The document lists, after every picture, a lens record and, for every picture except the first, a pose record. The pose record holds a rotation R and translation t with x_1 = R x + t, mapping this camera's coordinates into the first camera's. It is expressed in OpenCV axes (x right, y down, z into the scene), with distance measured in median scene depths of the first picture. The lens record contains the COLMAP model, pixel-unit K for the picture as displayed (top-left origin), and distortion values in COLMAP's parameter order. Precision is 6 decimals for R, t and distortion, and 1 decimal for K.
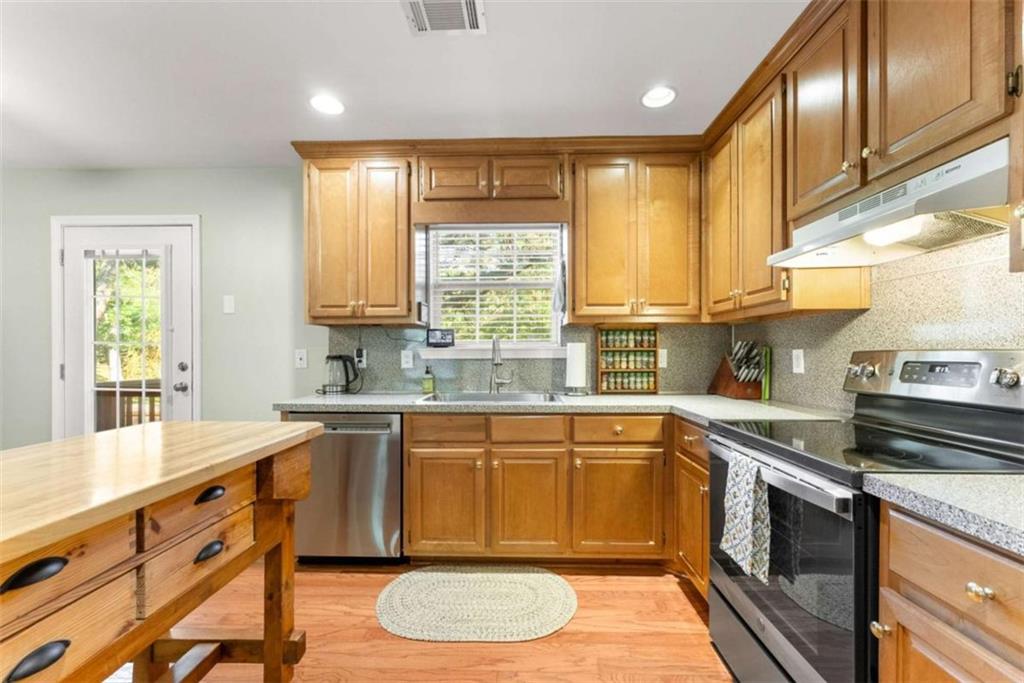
lens RADIAL K [[421.8, 0, 512.9], [0, 421.8, 357.7], [0, 0, 1]] dist [-0.000524, 0.000118]
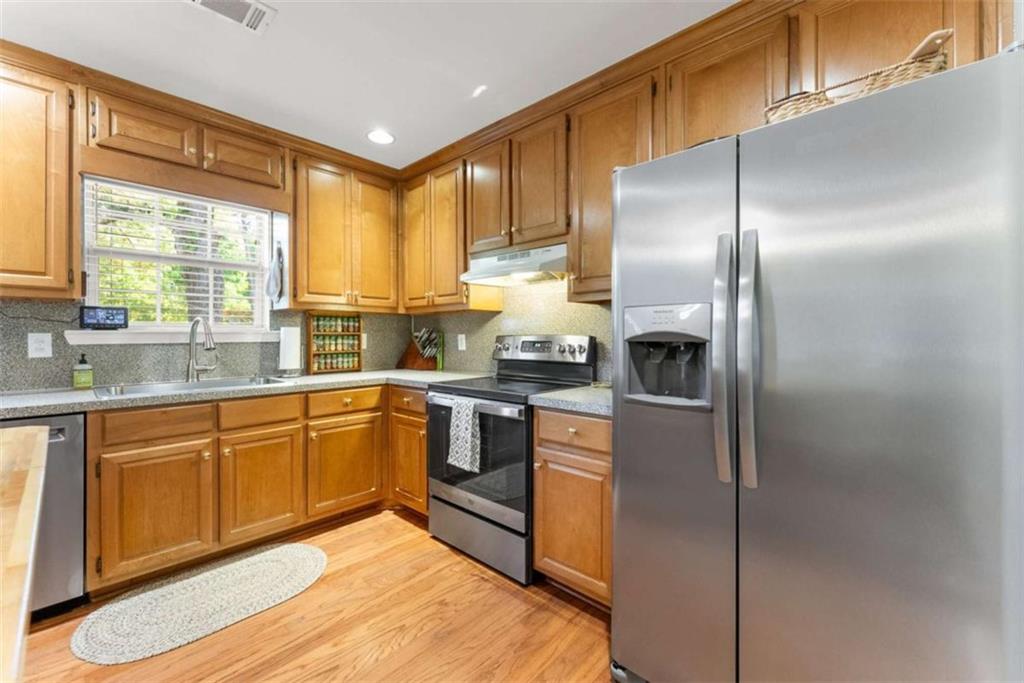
lens RADIAL K [[412.9, 0, 512.0], [0, 412.9, 341.5], [0, 0, 1]] dist [0.000867, 0.000255]
pose [[0.662234, -0.008970, 0.749244, -0.304974], [0.008702, 0.999953, 0.004279, 0.001134], [-0.749247, 0.003686, 0.662281, -0.115107]]
